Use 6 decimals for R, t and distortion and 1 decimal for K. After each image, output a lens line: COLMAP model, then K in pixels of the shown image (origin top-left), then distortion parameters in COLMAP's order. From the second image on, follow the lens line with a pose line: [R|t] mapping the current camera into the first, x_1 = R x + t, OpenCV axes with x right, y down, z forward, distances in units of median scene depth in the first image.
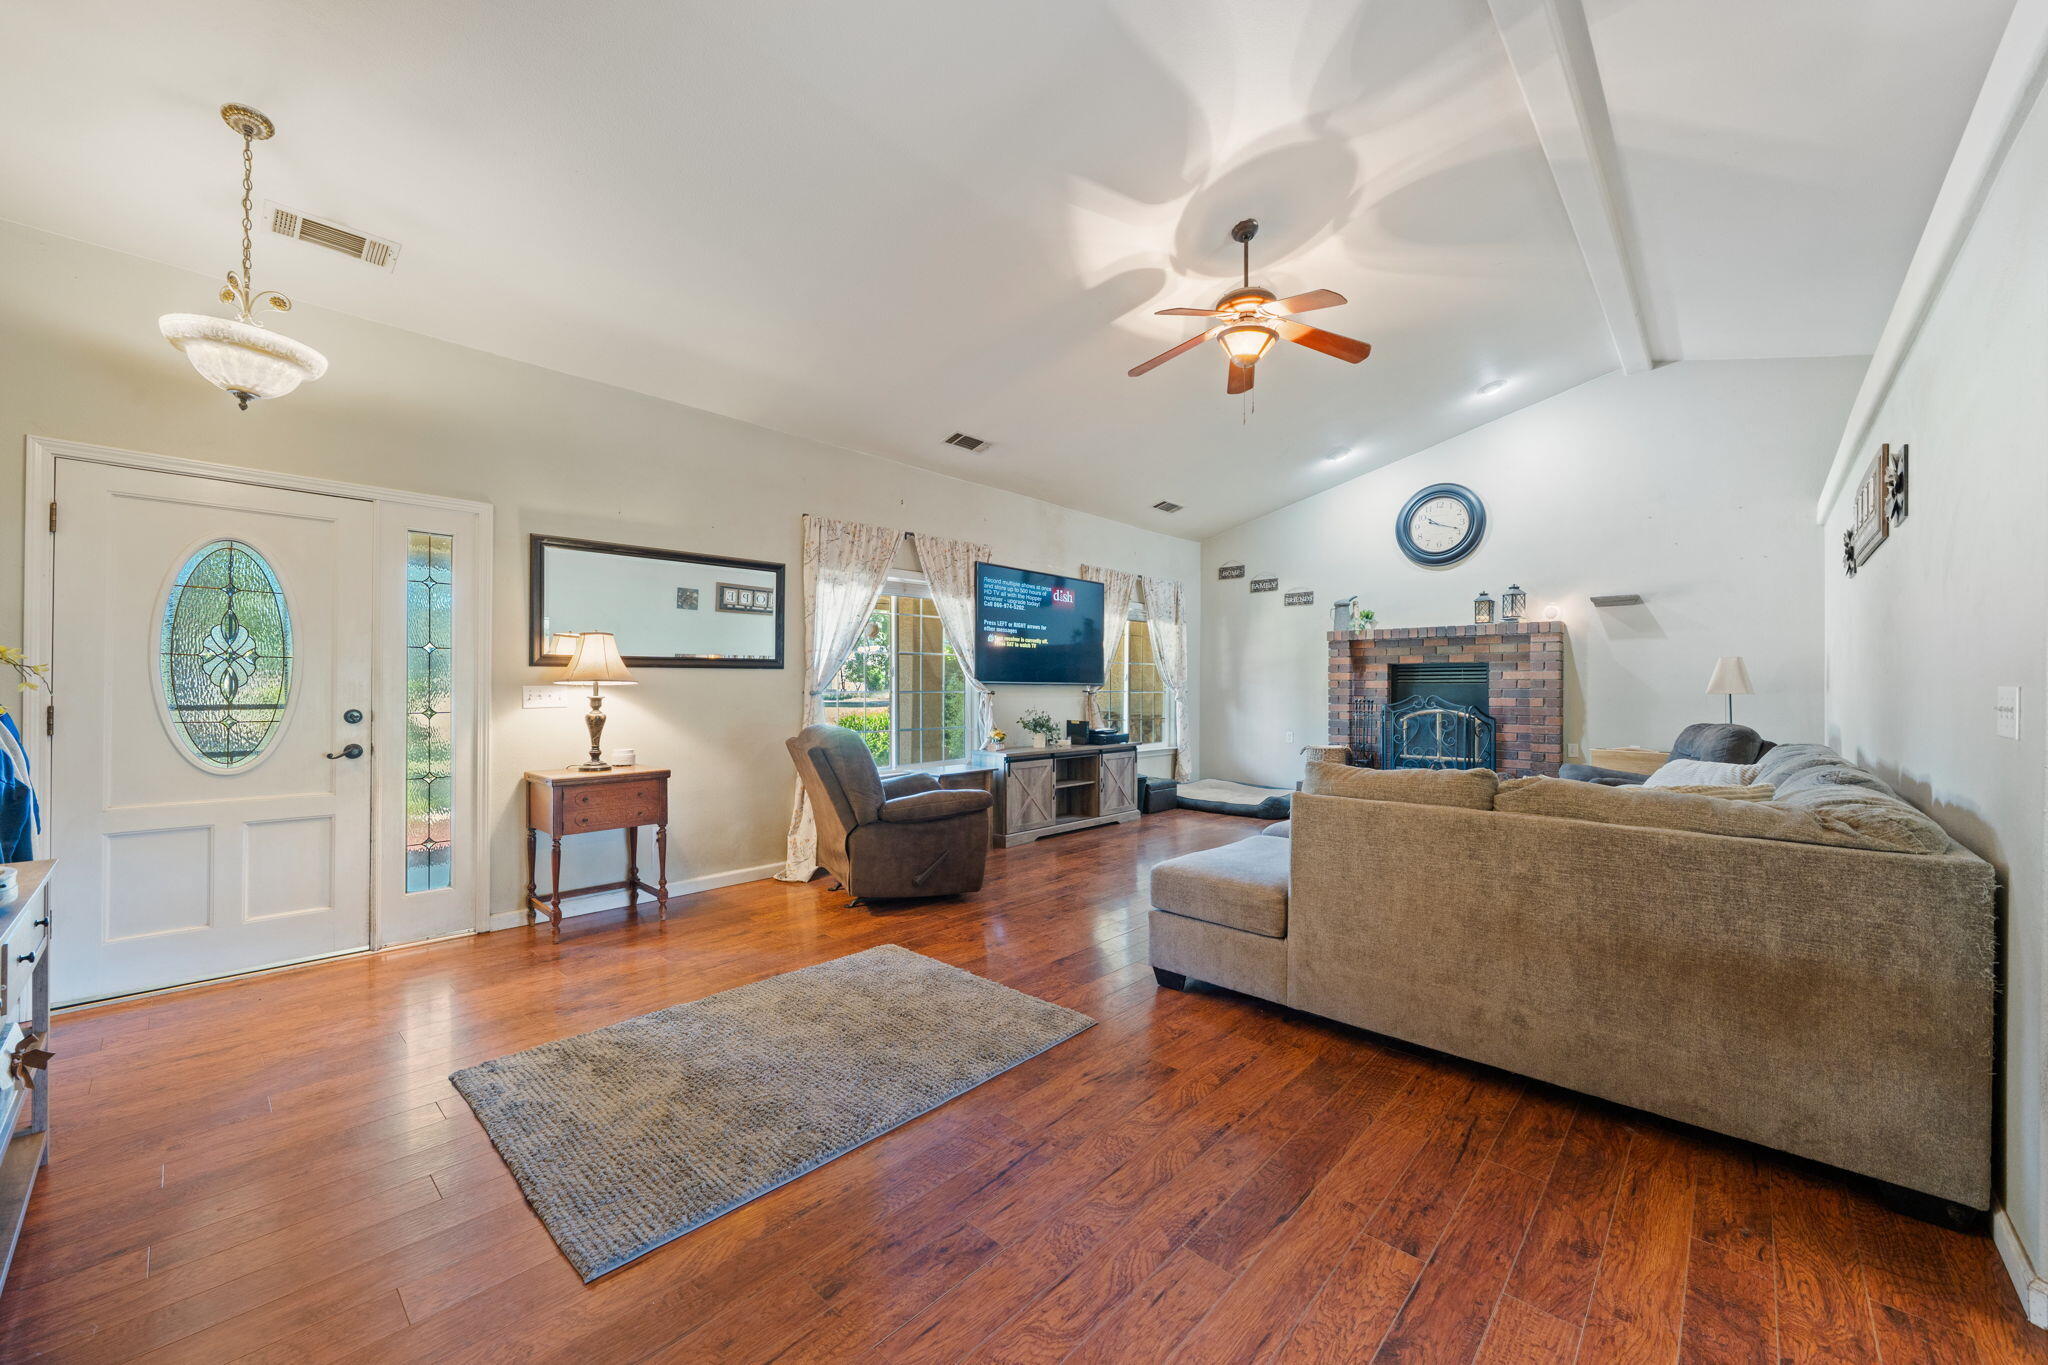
lens RADIAL K [[798.8, 0, 1024.0], [0, 798.8, 682.5], [0, 0, 1]] dist [-0.000191, -0.000010]
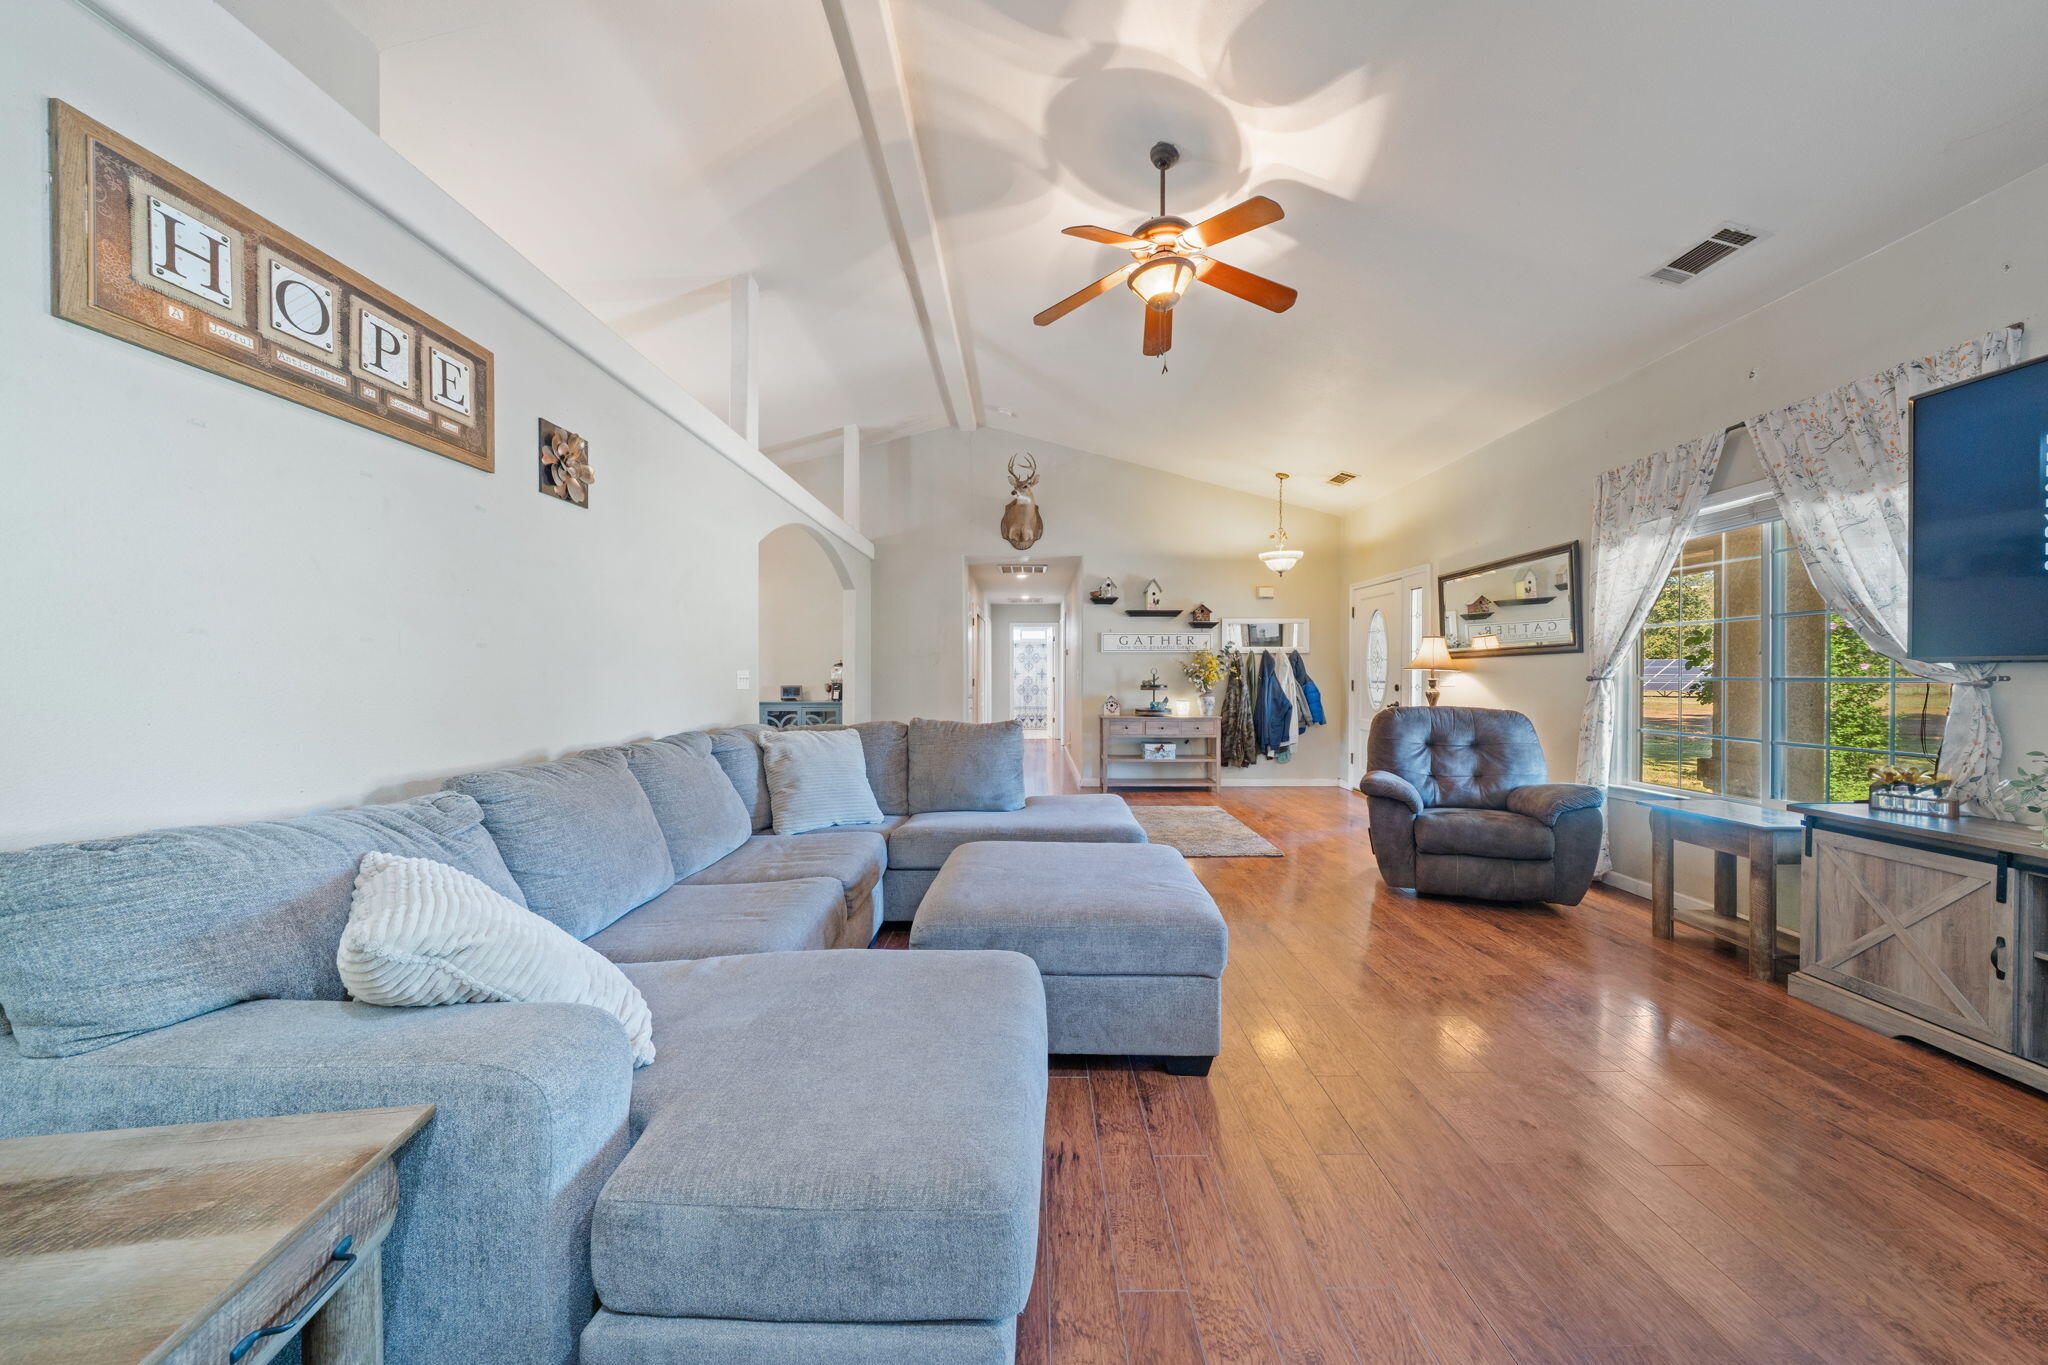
lens RADIAL K [[798.8, 0, 1024.0], [0, 798.8, 682.5], [0, 0, 1]] dist [-0.000191, -0.000010]
pose [[-0.753301, -0.001855, -0.657673, 0.812666], [-0.004120, 0.999990, 0.001899, 0.018660], [0.657663, 0.004140, -0.753301, 1.301410]]
